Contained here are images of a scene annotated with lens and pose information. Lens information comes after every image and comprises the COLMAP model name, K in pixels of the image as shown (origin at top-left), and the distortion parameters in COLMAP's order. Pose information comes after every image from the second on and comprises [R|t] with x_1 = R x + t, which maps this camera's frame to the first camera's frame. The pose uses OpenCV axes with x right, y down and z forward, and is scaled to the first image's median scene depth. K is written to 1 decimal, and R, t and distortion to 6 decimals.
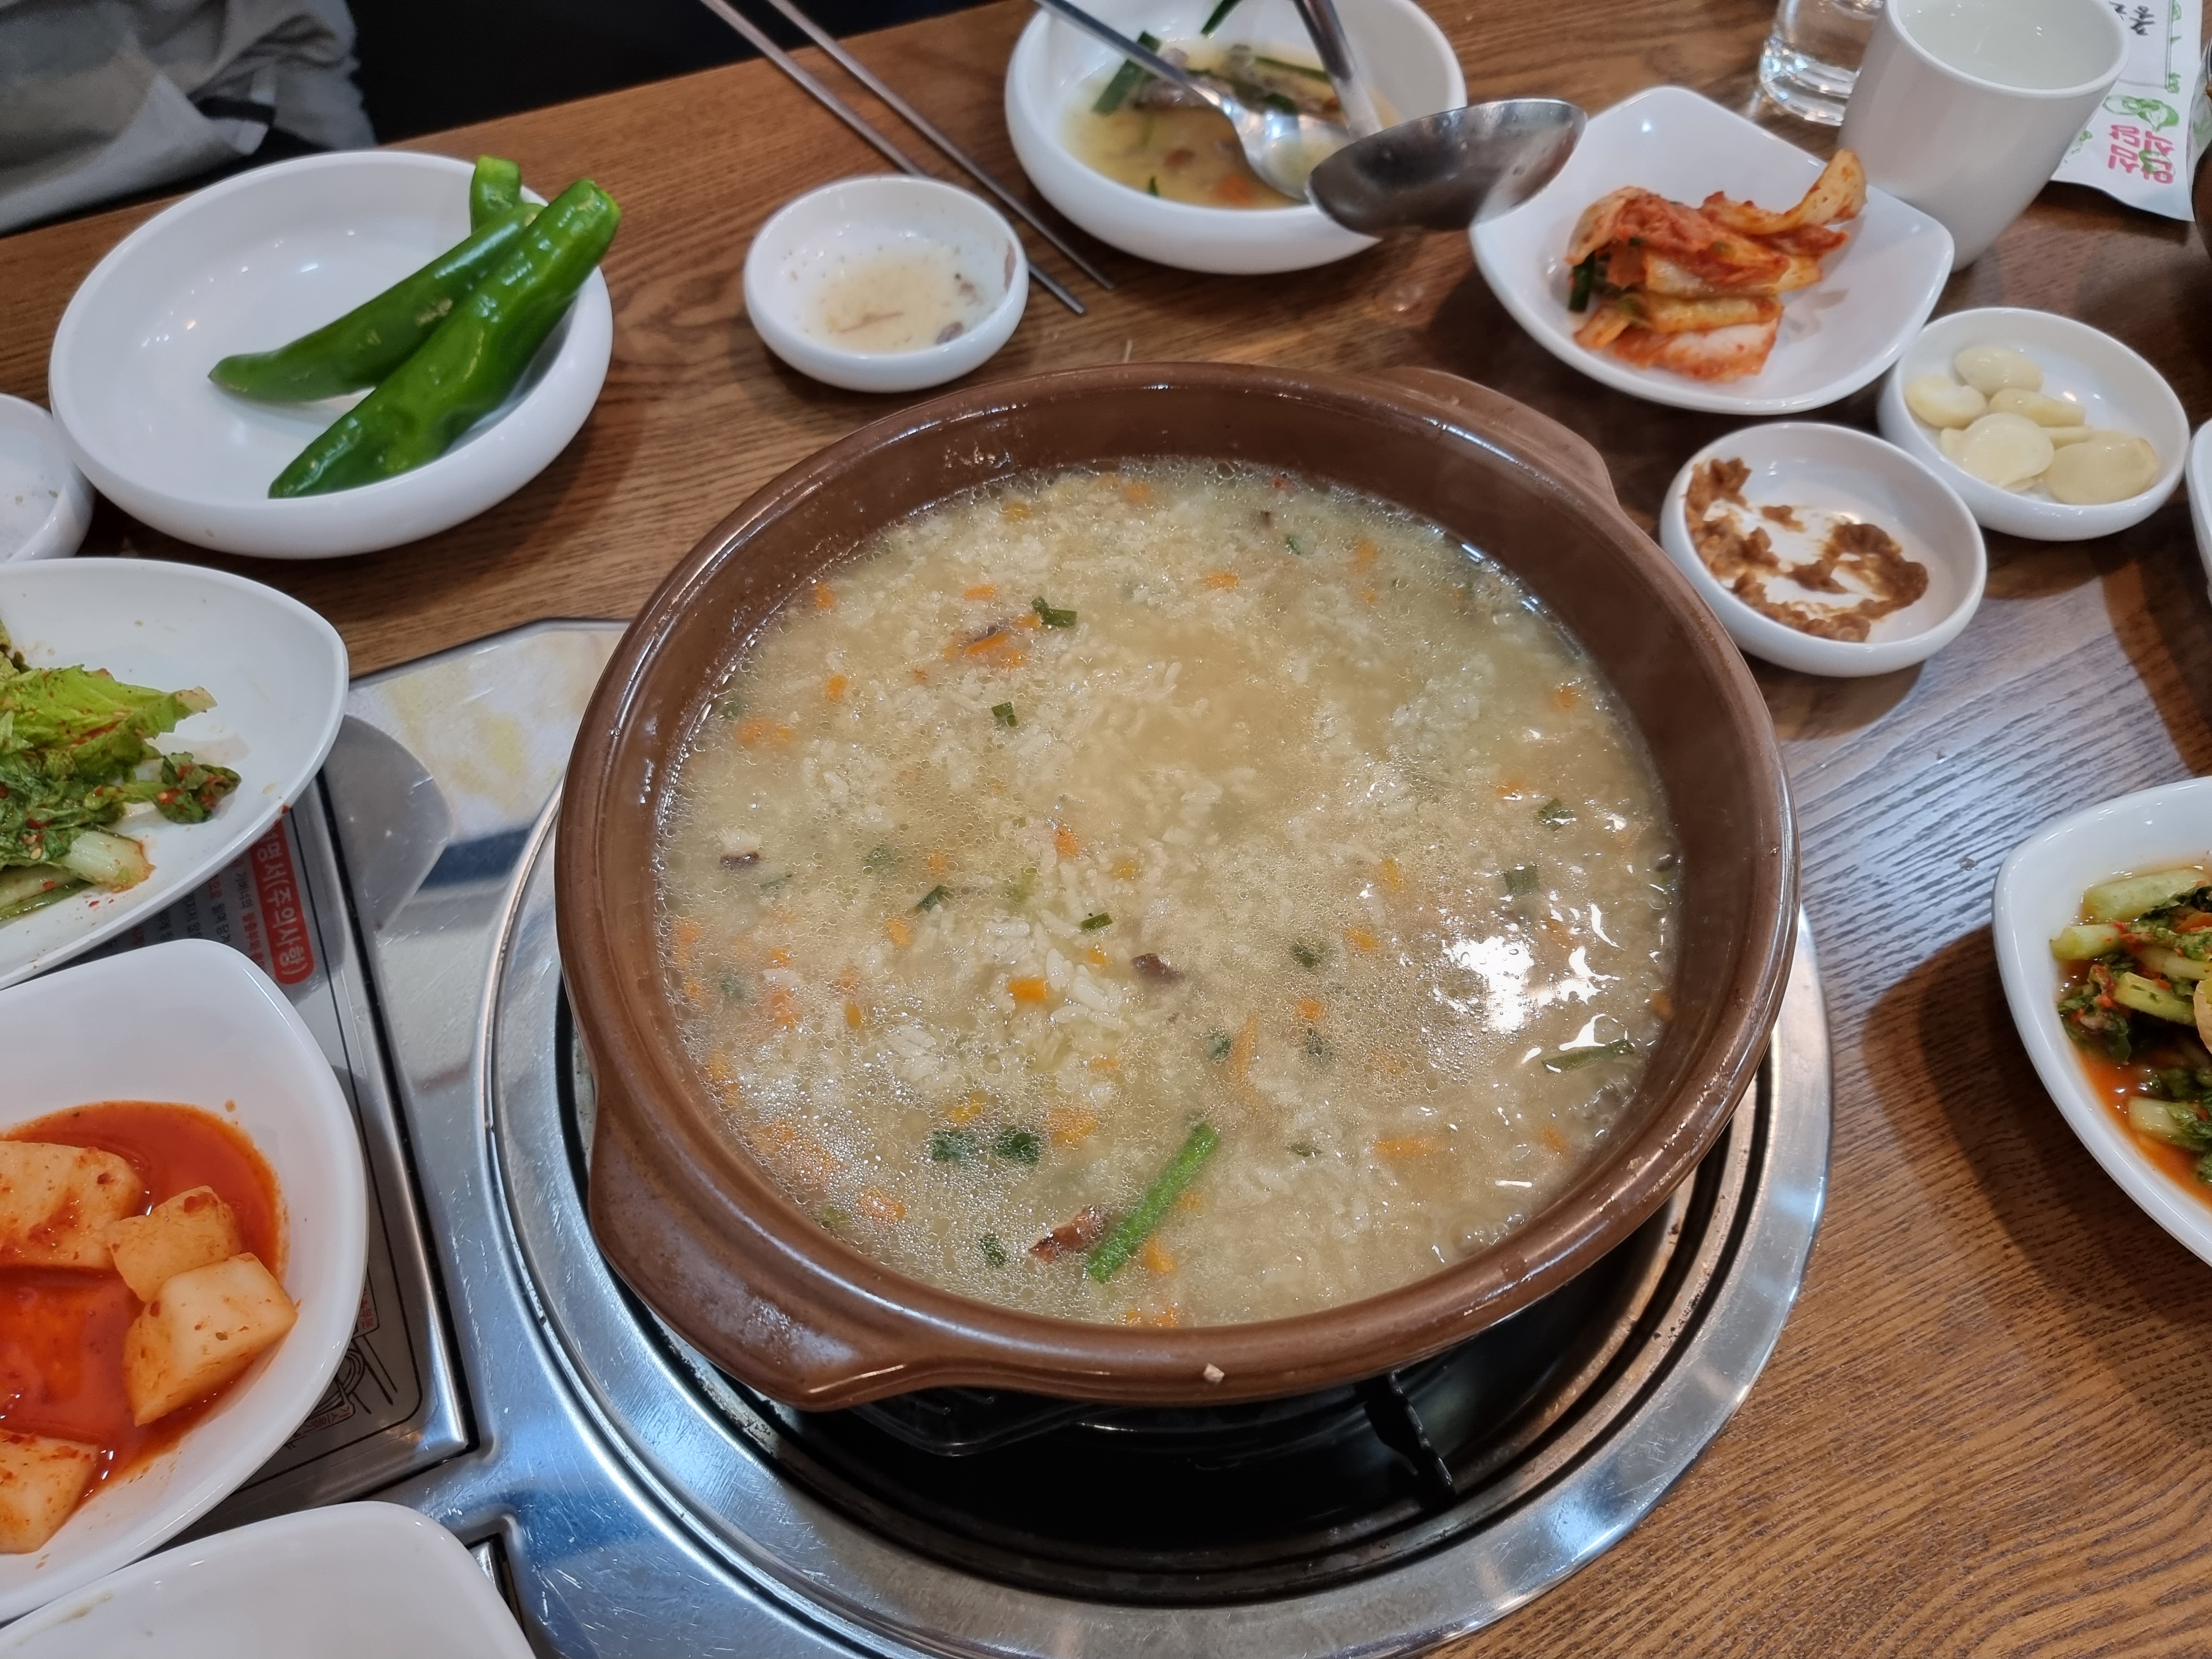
lens RADIAL K [[1534.4, 0, 1138.8], [0, 1534.4, 835.2], [0, 0, 1]] dist [0.057022, -0.061366]
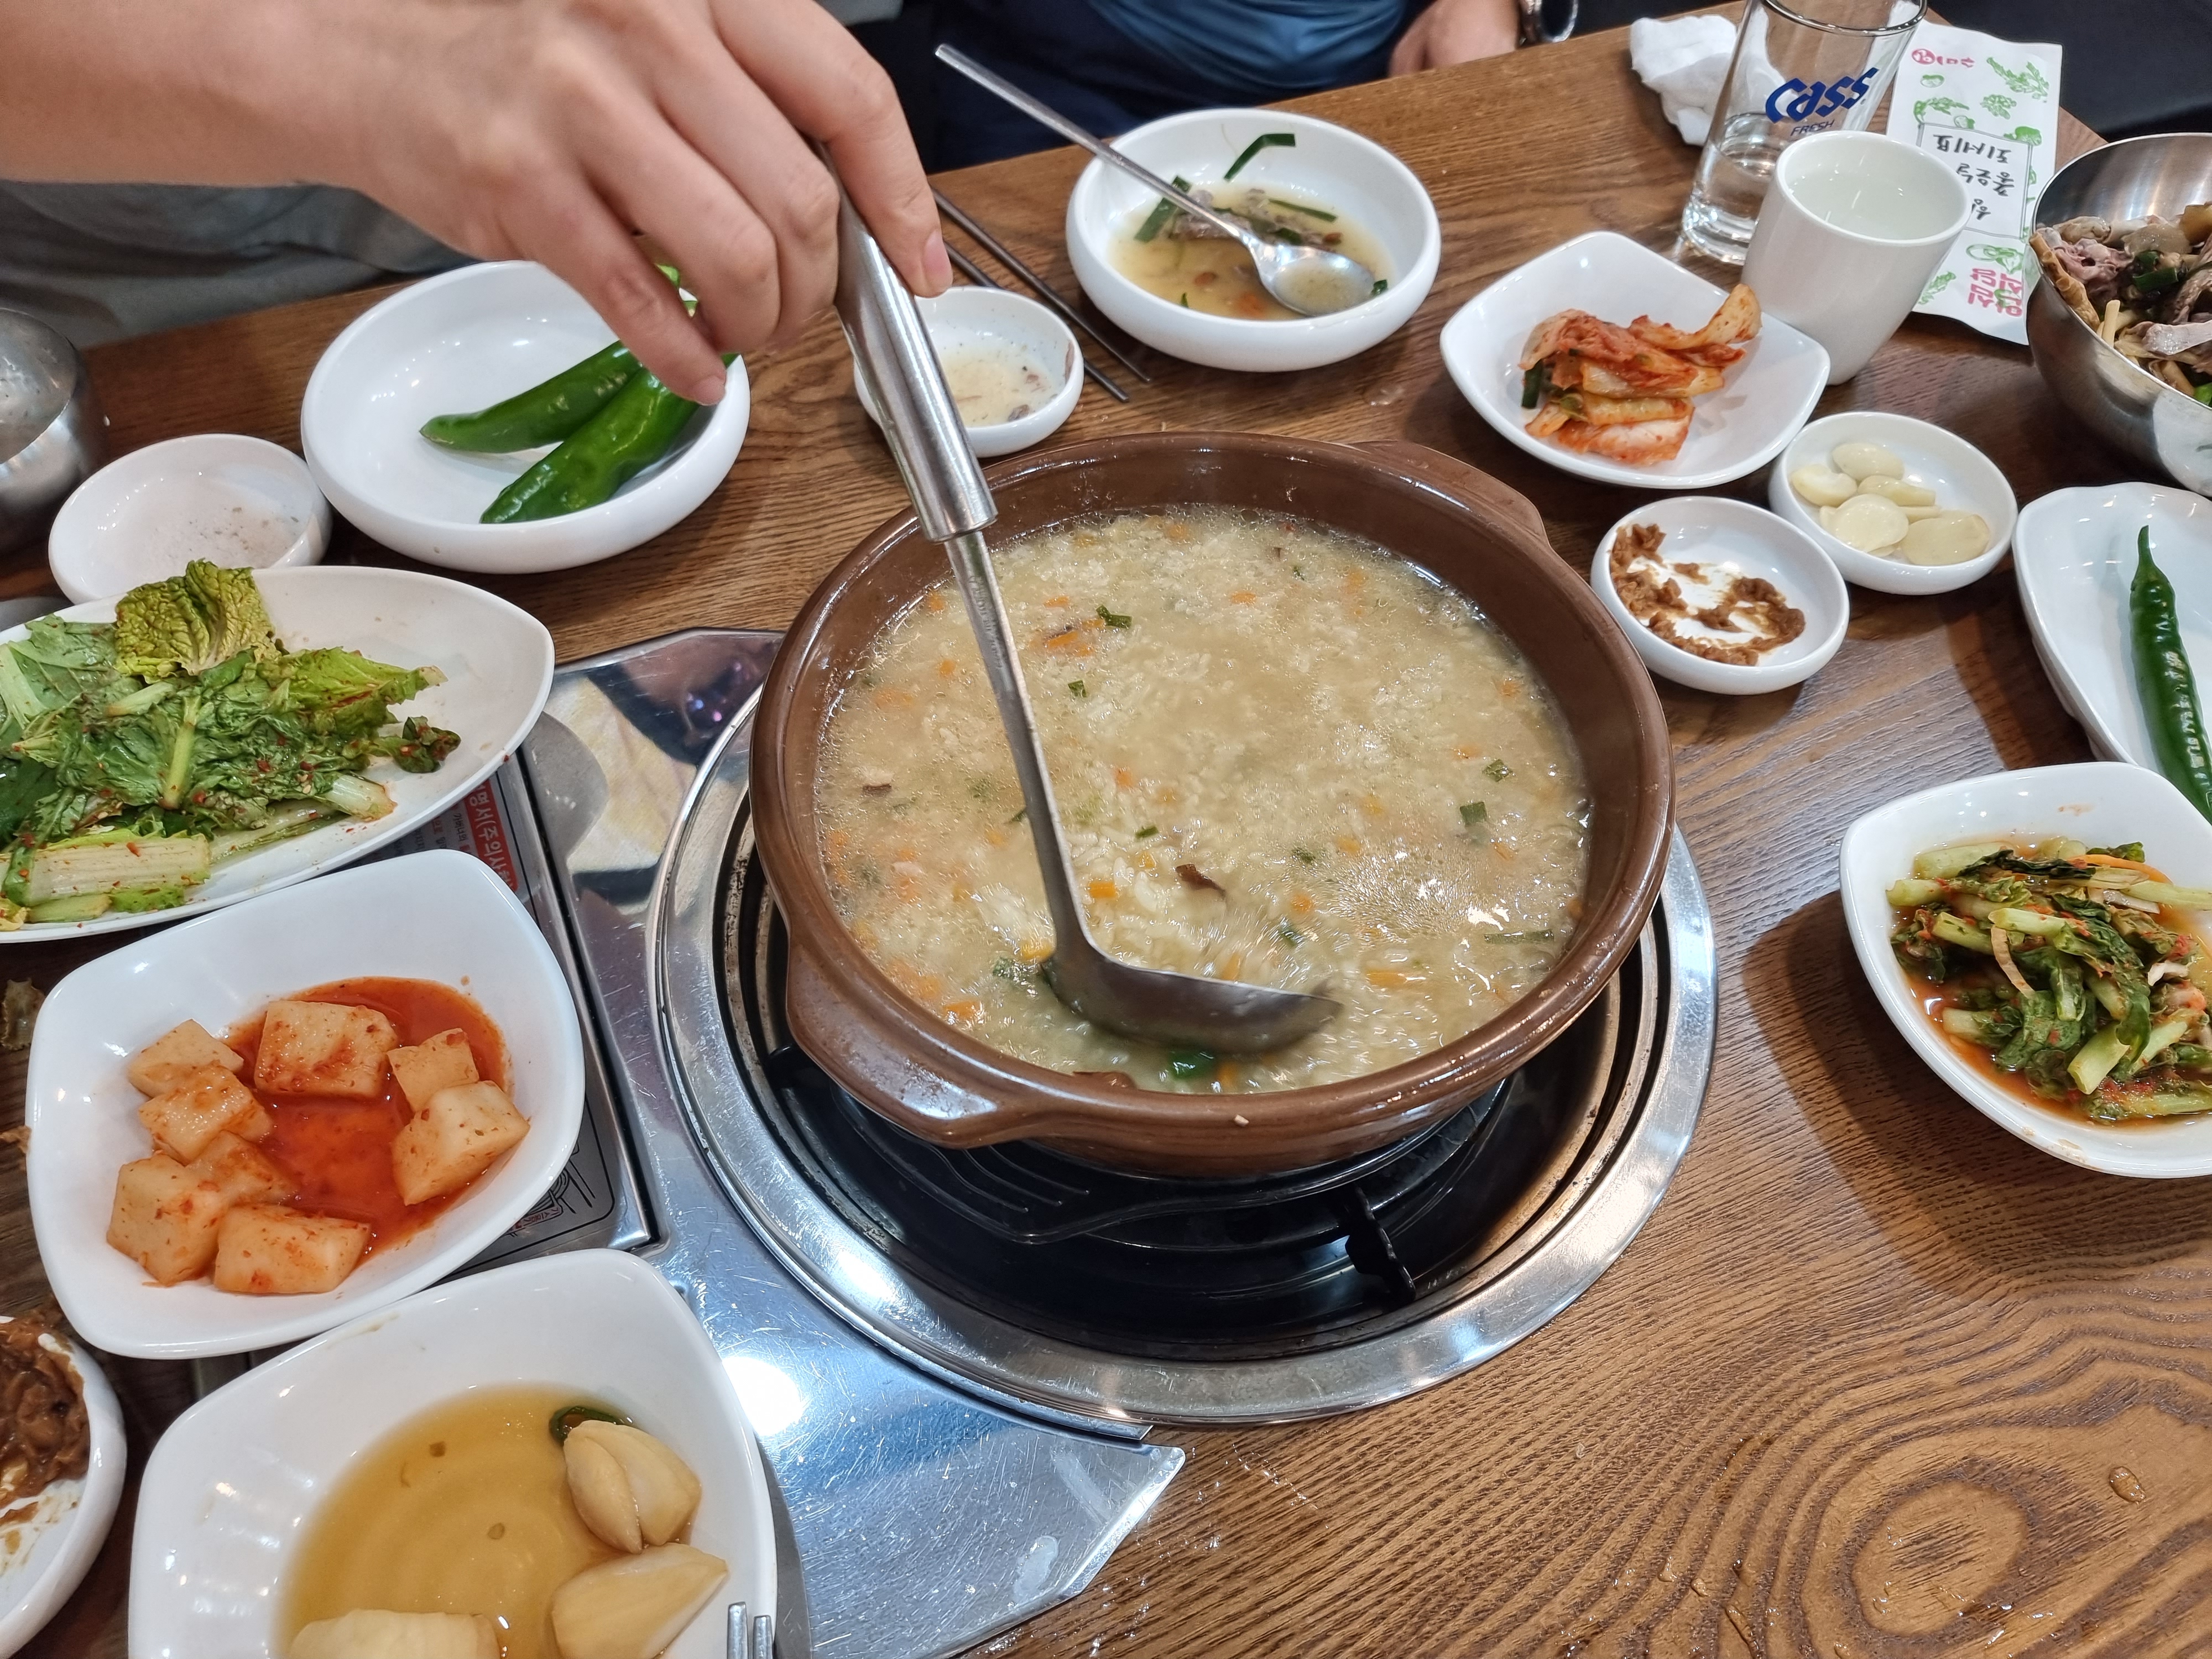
lens RADIAL K [[1518.5, 0, 1139.1], [0, 1518.5, 834.4], [0, 0, 1]] dist [0.051670, -0.048192]
pose [[0.999737, 0.021554, 0.007822, -0.036680], [-0.021011, 0.997738, -0.063858, 0.108681], [-0.009181, 0.063677, 0.997928, -0.242207]]
